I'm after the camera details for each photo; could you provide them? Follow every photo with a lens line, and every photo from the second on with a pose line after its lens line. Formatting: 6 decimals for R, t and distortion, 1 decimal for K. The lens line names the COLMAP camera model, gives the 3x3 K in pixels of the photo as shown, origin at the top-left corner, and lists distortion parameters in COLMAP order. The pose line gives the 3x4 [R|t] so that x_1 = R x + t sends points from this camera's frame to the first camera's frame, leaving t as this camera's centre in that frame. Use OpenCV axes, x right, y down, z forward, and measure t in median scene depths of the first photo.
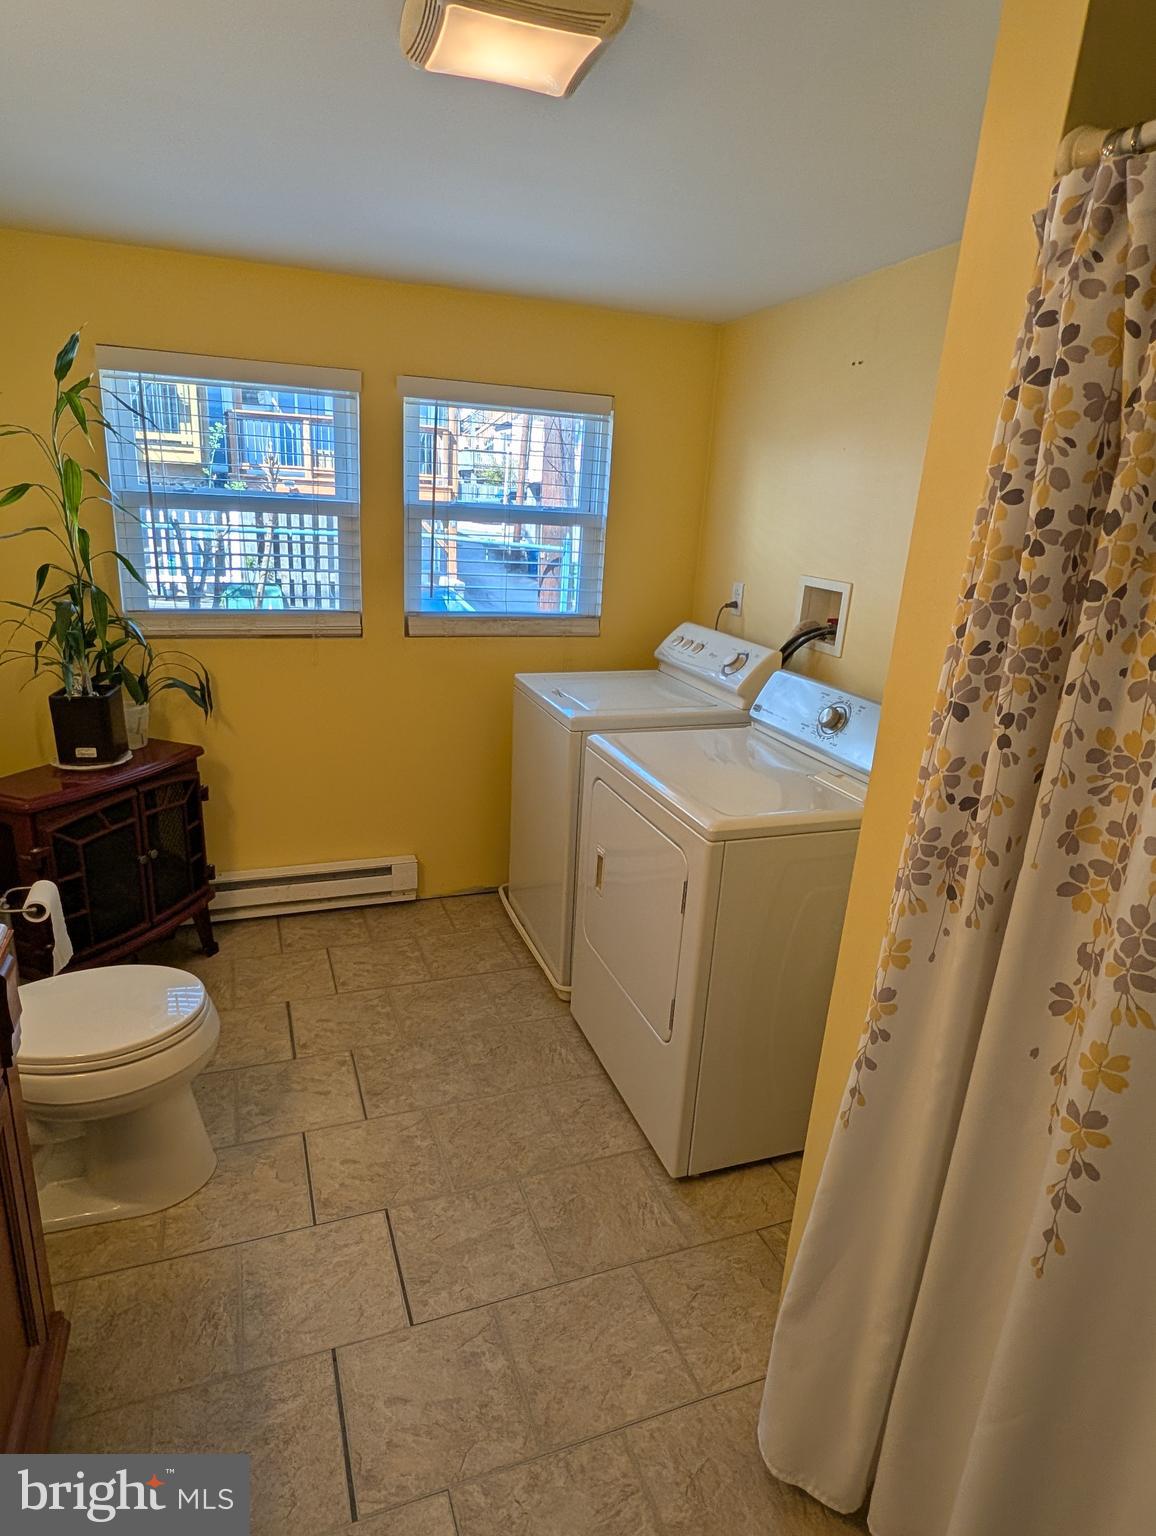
lens RADIAL K [[867.2, 0, 573.7], [0, 867.2, 742.2], [0, 0, 1]] dist [0.000638, 0.000510]
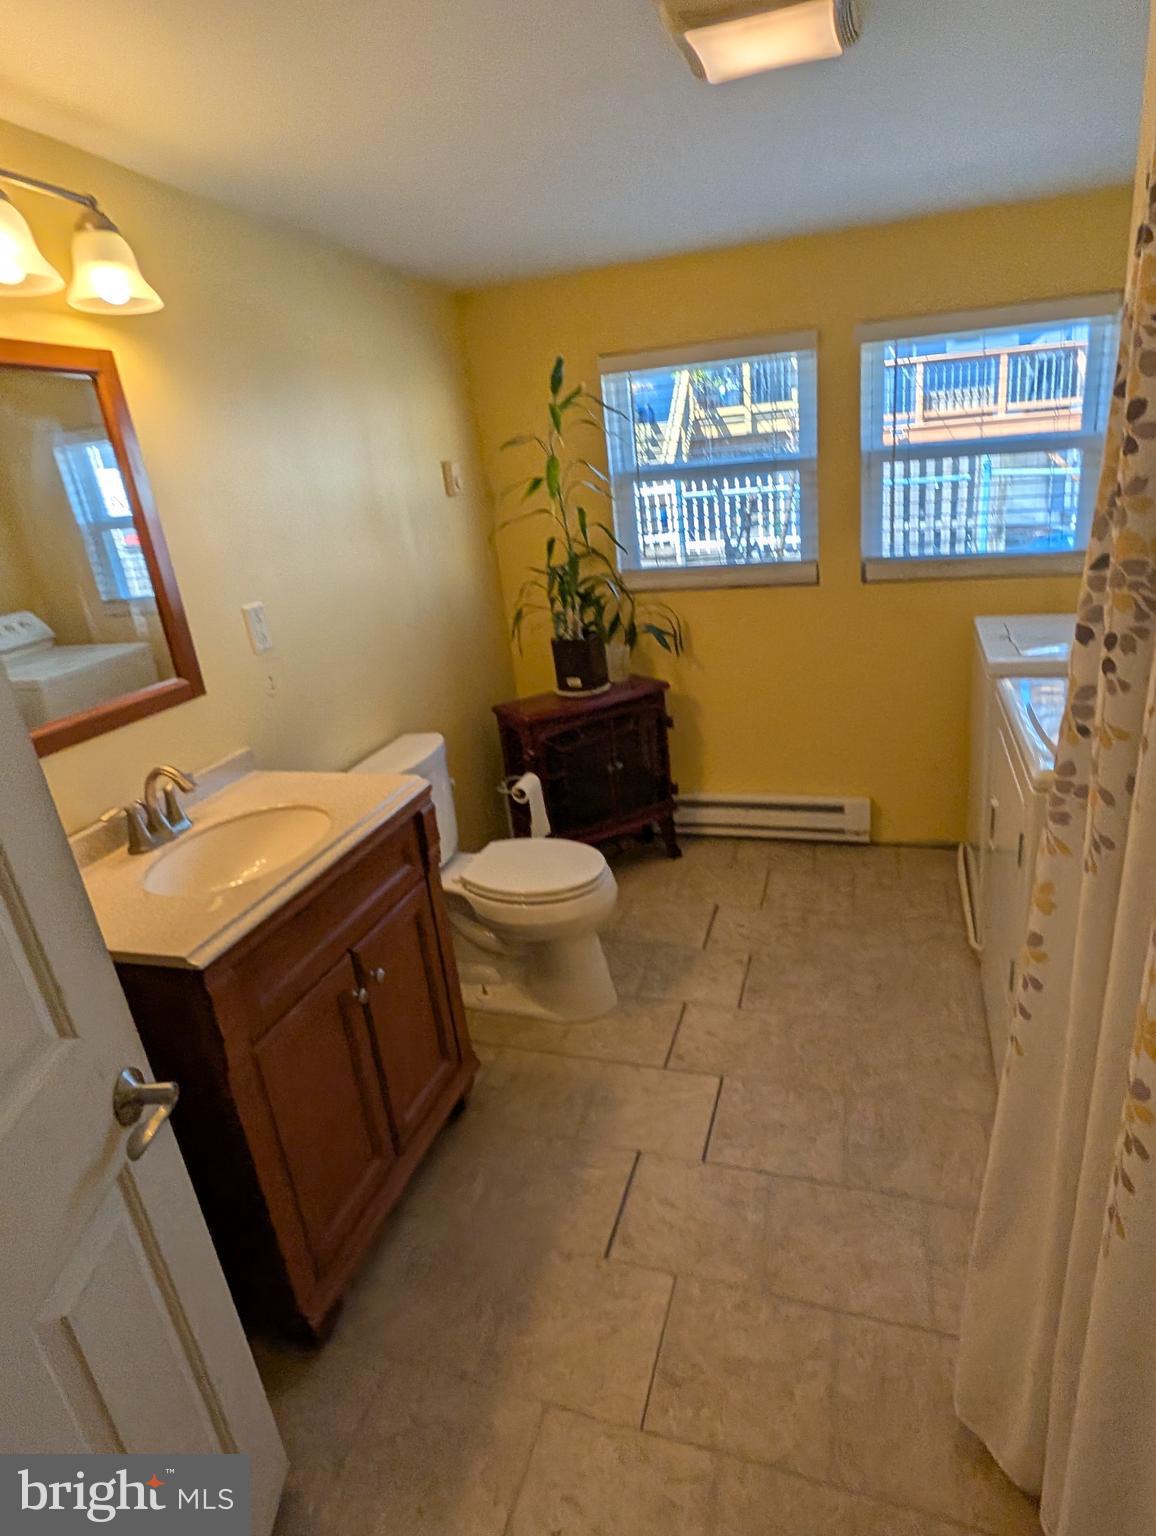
lens RADIAL K [[867.2, 0, 573.7], [0, 867.2, 742.2], [0, 0, 1]] dist [0.000638, 0.000510]
pose [[0.782604, 0.072275, -0.618311, 0.235300], [-0.040301, 0.997036, 0.065536, 0.015724], [0.621215, -0.026370, 0.783197, -0.020405]]
